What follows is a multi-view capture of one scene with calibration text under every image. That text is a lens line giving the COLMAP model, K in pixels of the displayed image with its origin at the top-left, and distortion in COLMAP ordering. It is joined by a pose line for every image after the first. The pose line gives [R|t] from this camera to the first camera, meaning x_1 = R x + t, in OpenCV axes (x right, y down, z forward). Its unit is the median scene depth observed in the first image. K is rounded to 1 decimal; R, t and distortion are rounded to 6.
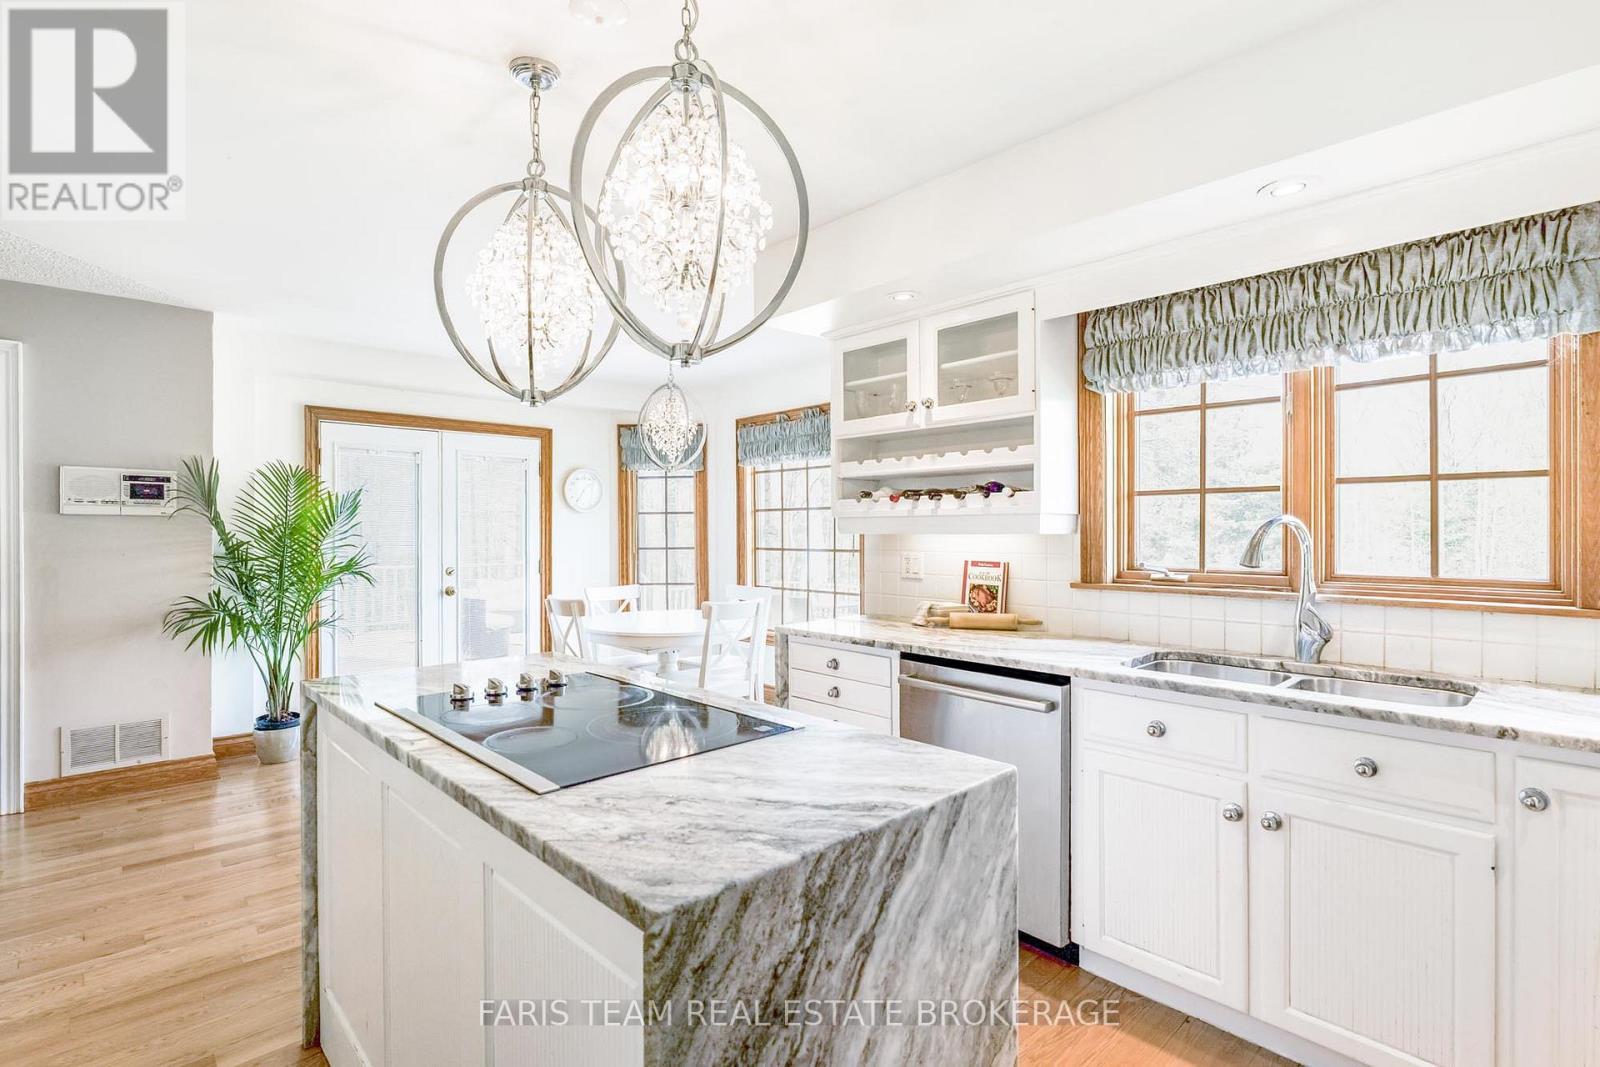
lens RADIAL K [[743.8, 0, 798.6], [0, 743.8, 541.4], [0, 0, 1]] dist [-0.012146, 0.000697]
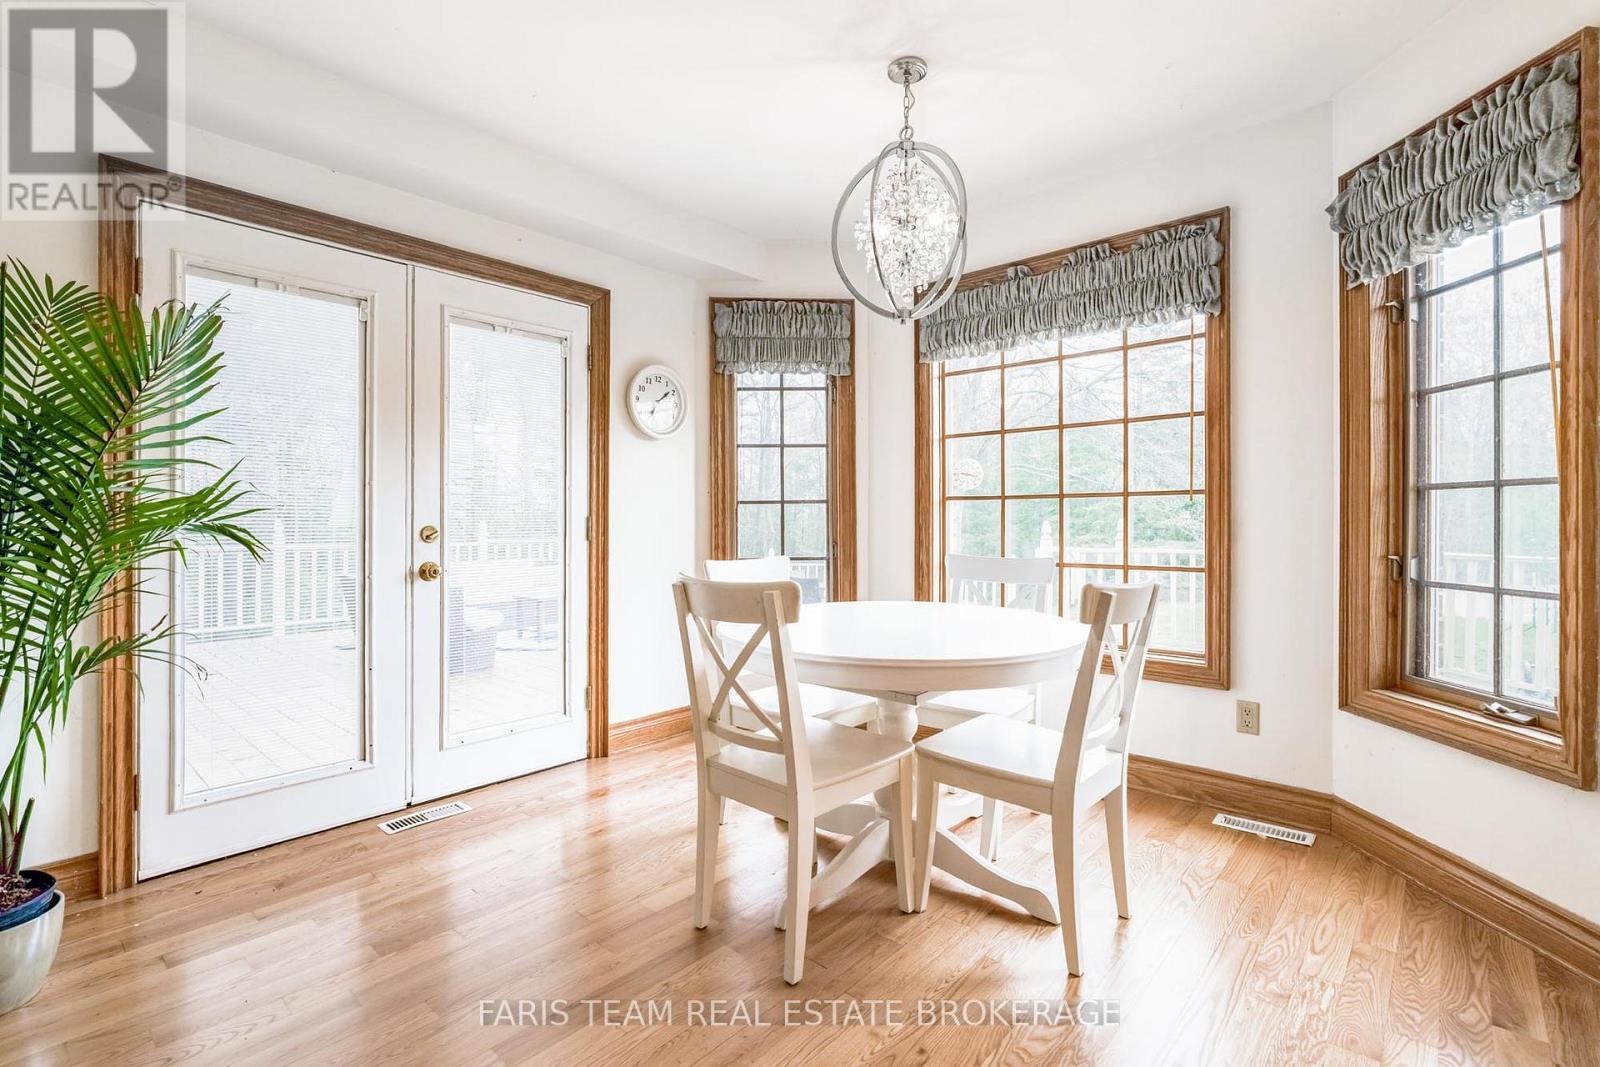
lens RADIAL K [[743.8, 0, 842.5], [0, 743.8, 517.2], [0, 0, 1]] dist [-0.012146, 0.000697]
pose [[0.994966, -0.003905, 0.100134, -0.298637], [0.005206, 0.999905, -0.012743, 0.047837], [-0.100074, 0.013201, 0.994892, 0.580437]]
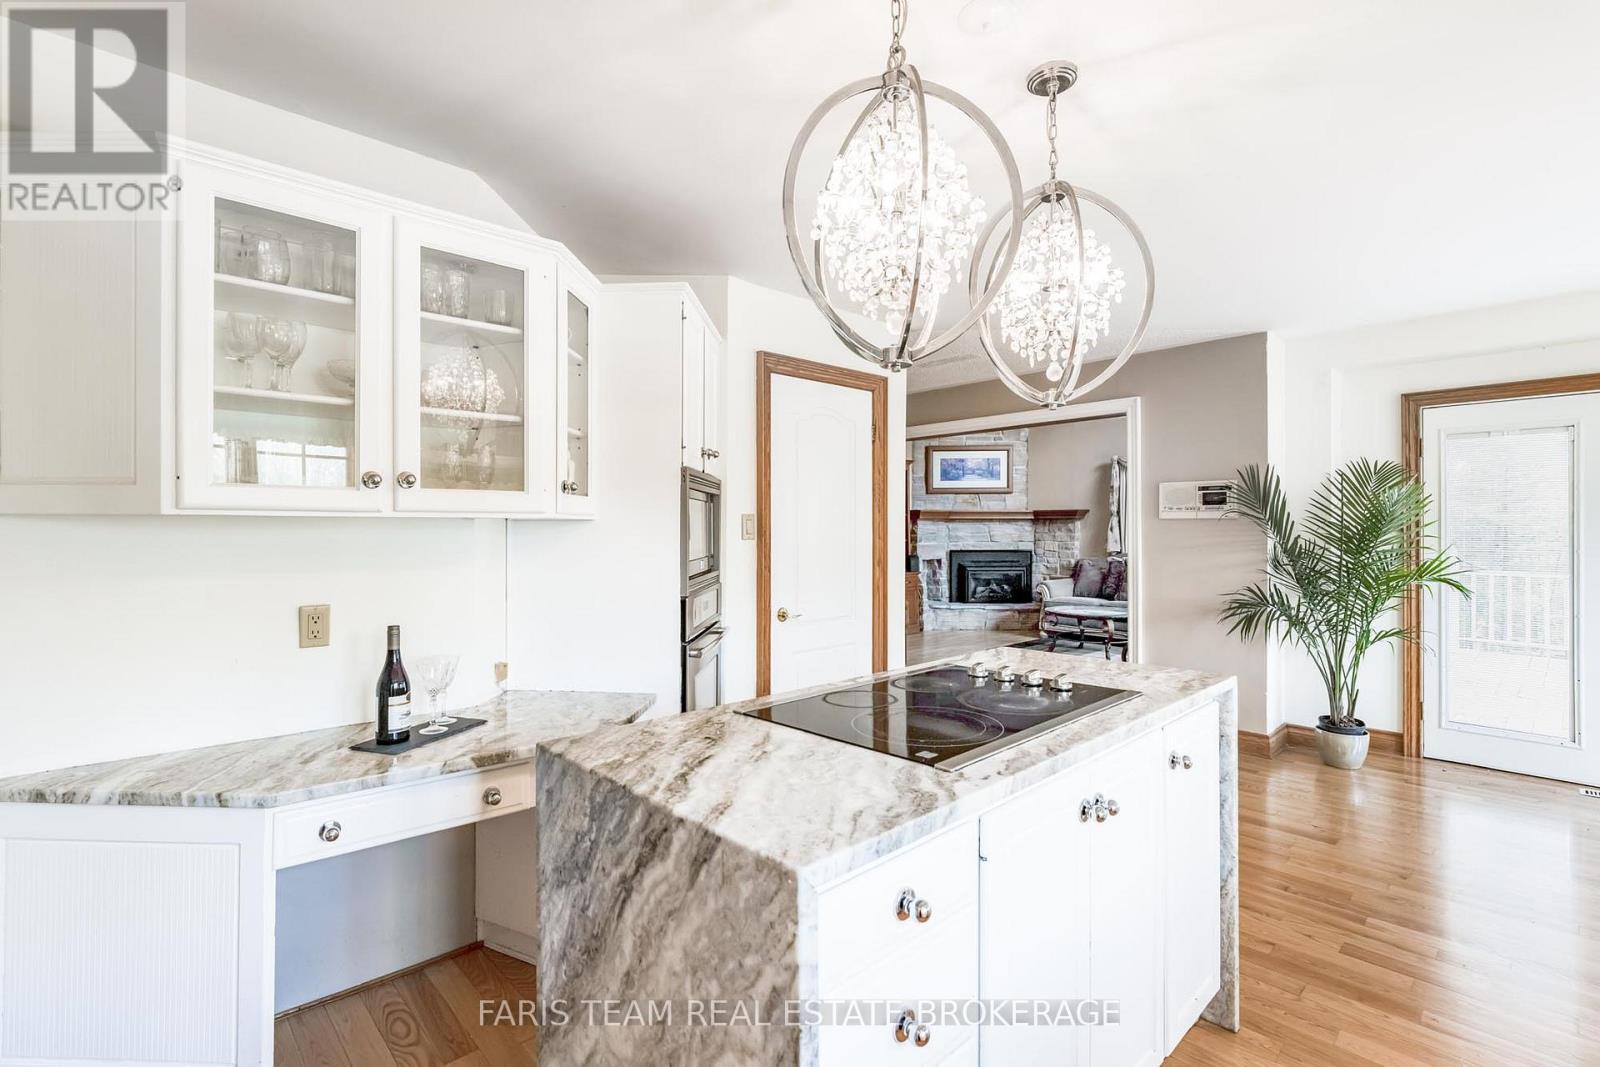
lens RADIAL K [[743.8, 0, 799.1], [0, 743.8, 532.1], [0, 0, 1]] dist [-0.012146, 0.000697]
pose [[-0.002487, -0.000263, -0.999997, 0.284282], [-0.011888, 0.999929, -0.000234, -0.004399], [0.999926, 0.011888, -0.002490, 0.285289]]
